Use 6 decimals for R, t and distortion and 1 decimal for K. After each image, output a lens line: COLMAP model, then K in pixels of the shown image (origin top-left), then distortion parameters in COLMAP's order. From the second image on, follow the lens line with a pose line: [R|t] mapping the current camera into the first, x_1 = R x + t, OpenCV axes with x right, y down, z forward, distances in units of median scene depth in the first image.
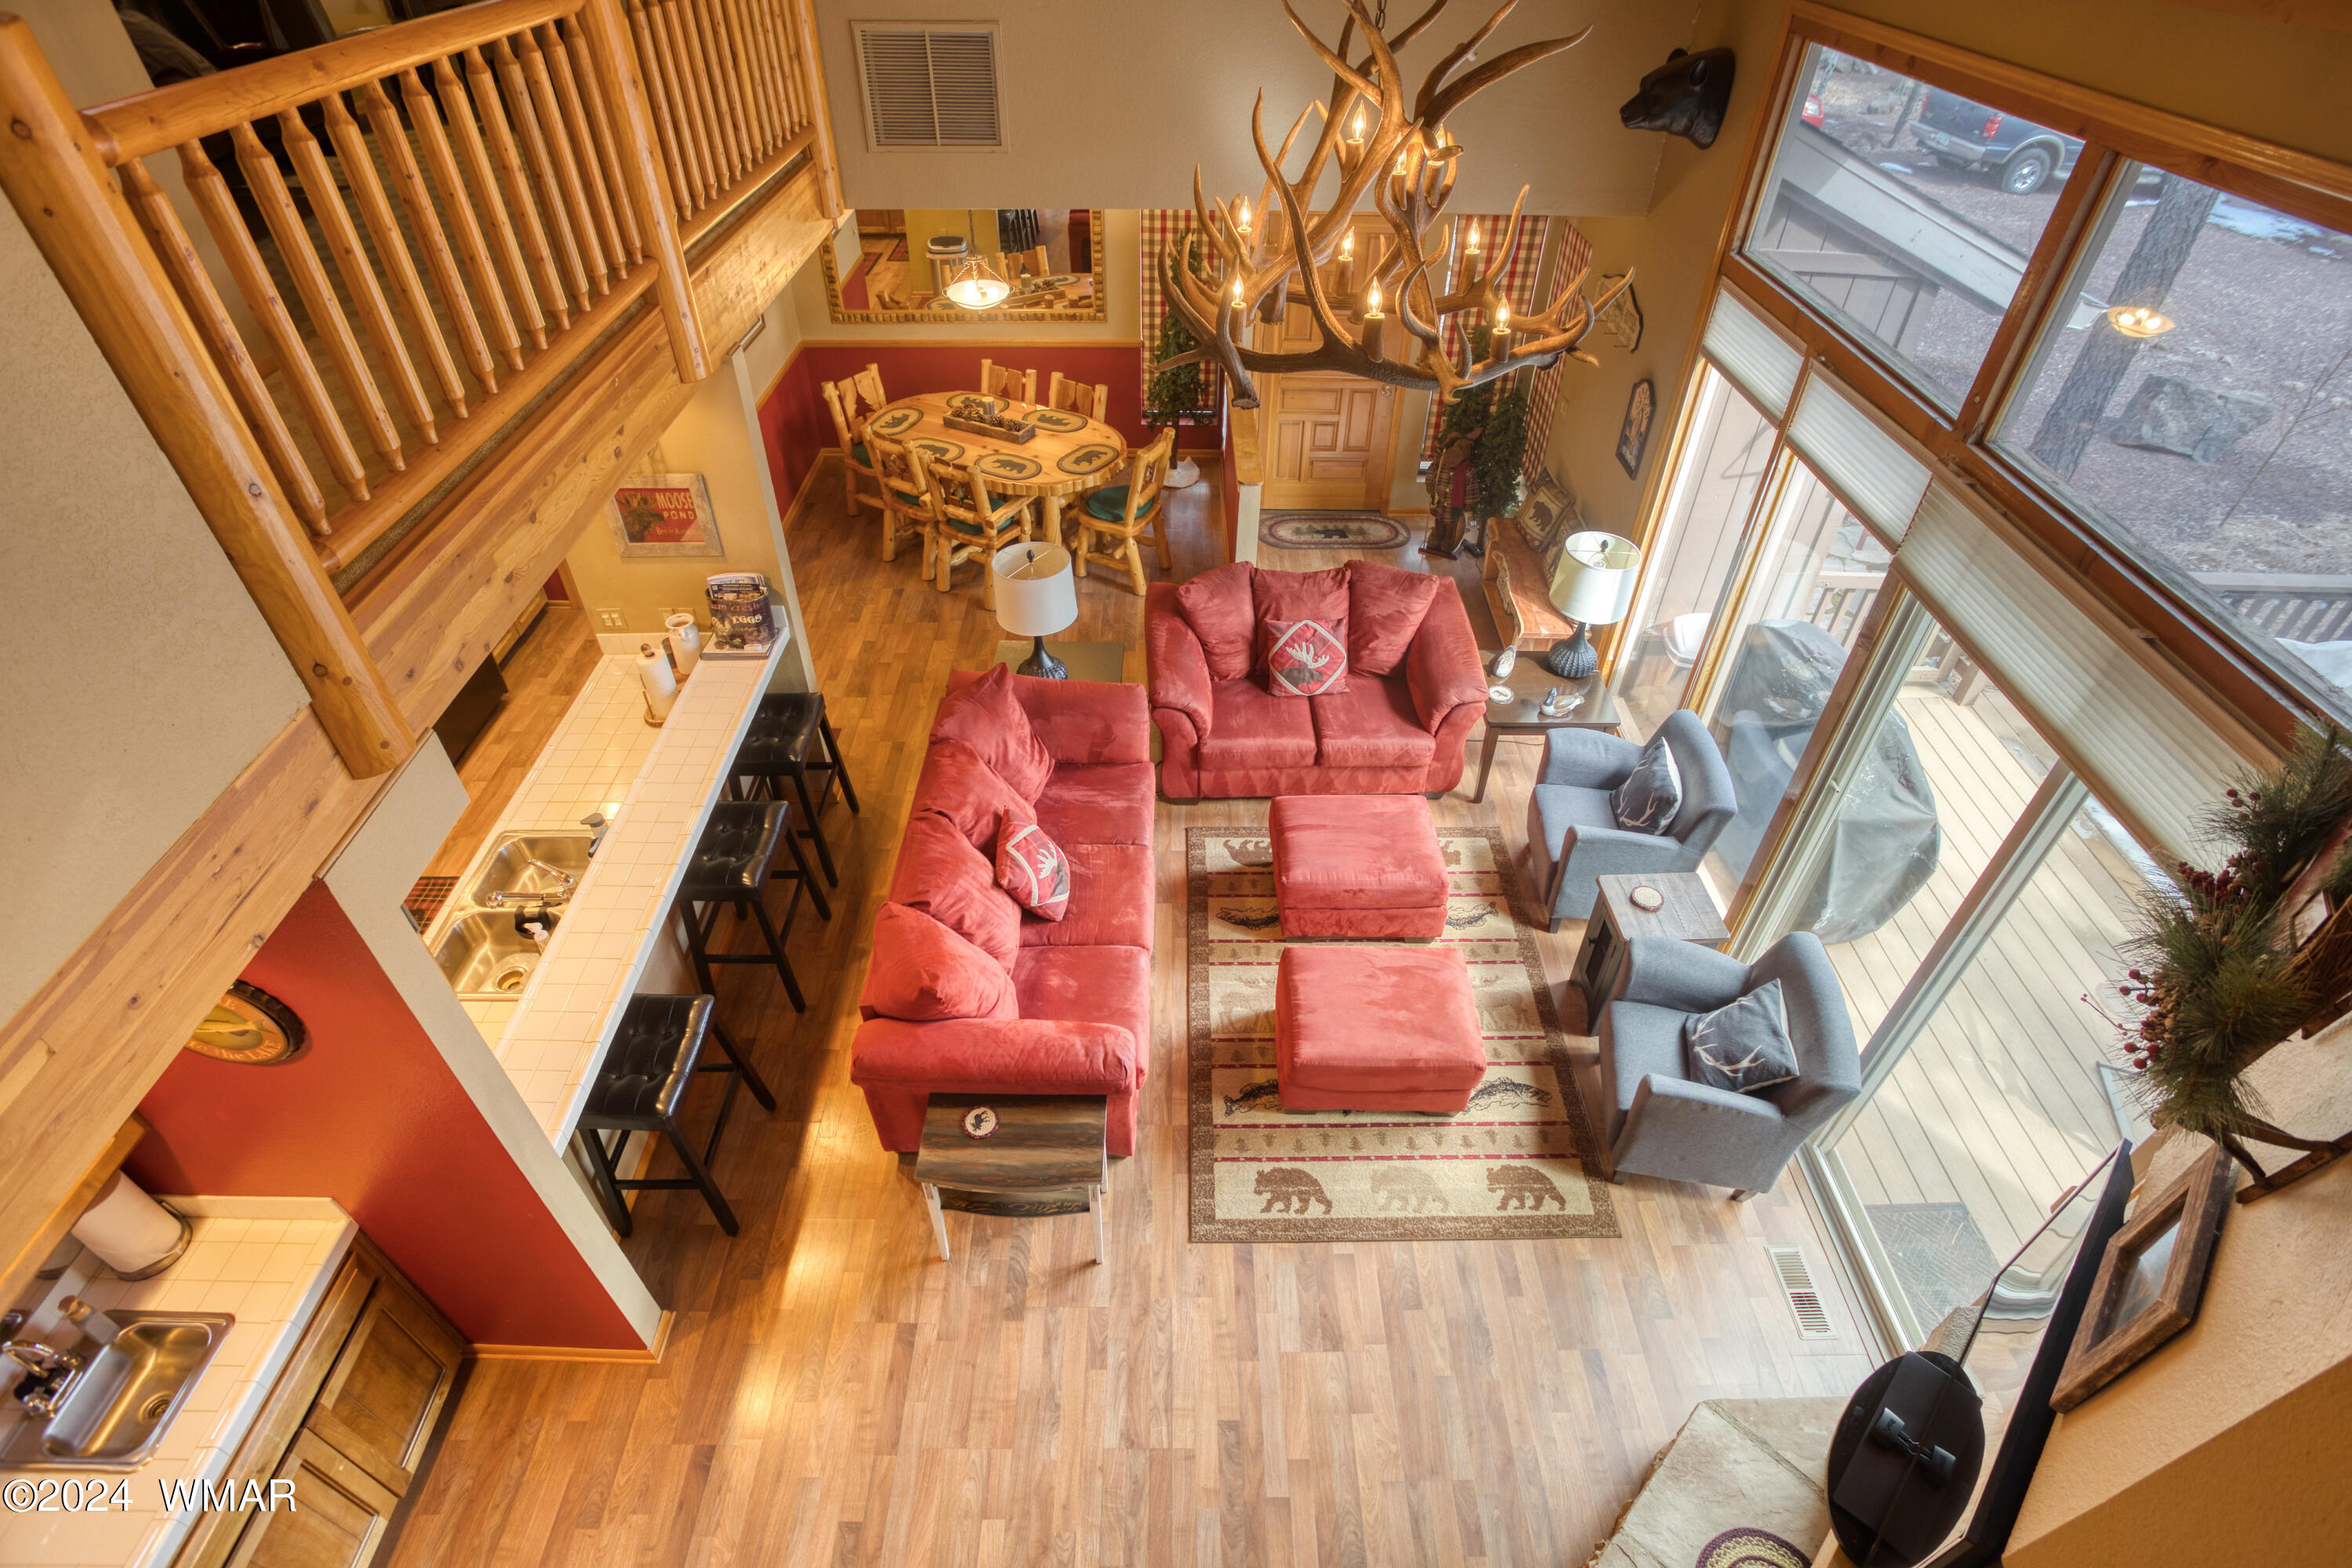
lens RADIAL K [[1154.7, 0, 1196.5], [0, 1154.7, 769.6], [0, 0, 1]] dist [-0.059299, 0.023264]
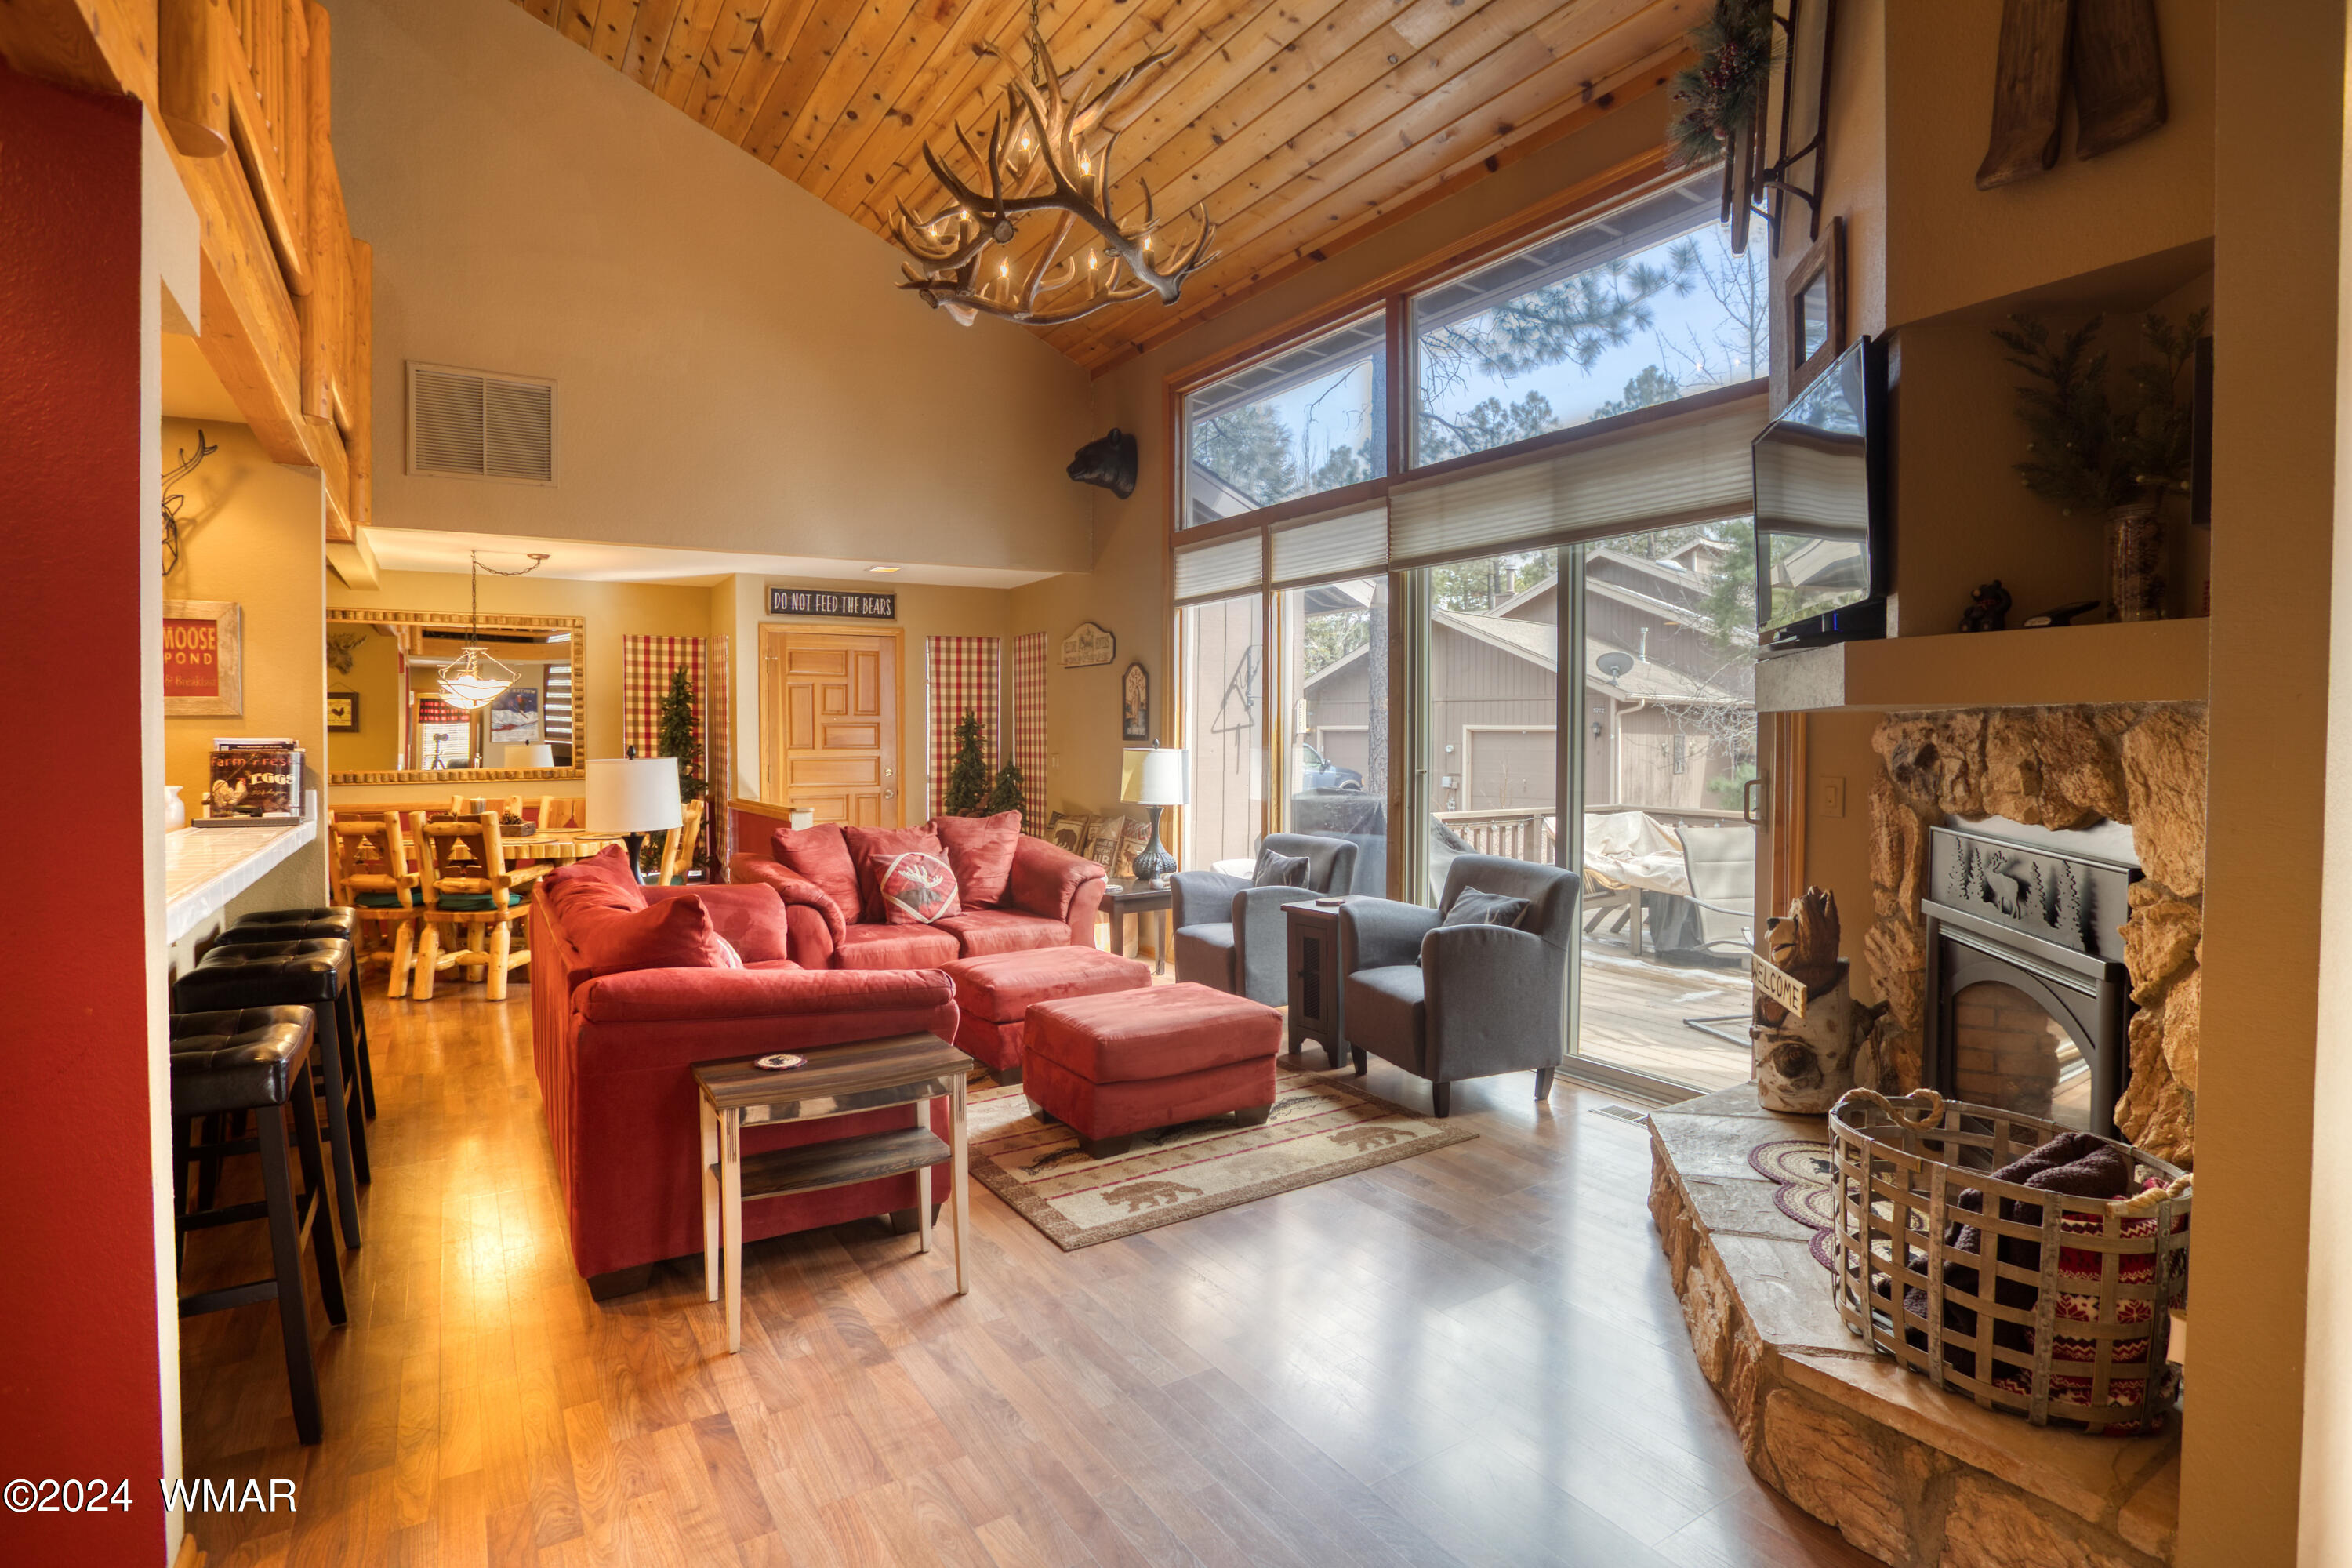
lens RADIAL K [[1154.7, 0, 1172.3], [0, 1154.7, 788.6], [0, 0, 1]] dist [-0.059299, 0.023264]
pose [[0.850578, -0.045587, 0.523868, -0.298465], [0.357300, 0.781041, -0.512164, 0.541040], [-0.385815, 0.622814, 0.680625, 0.261913]]
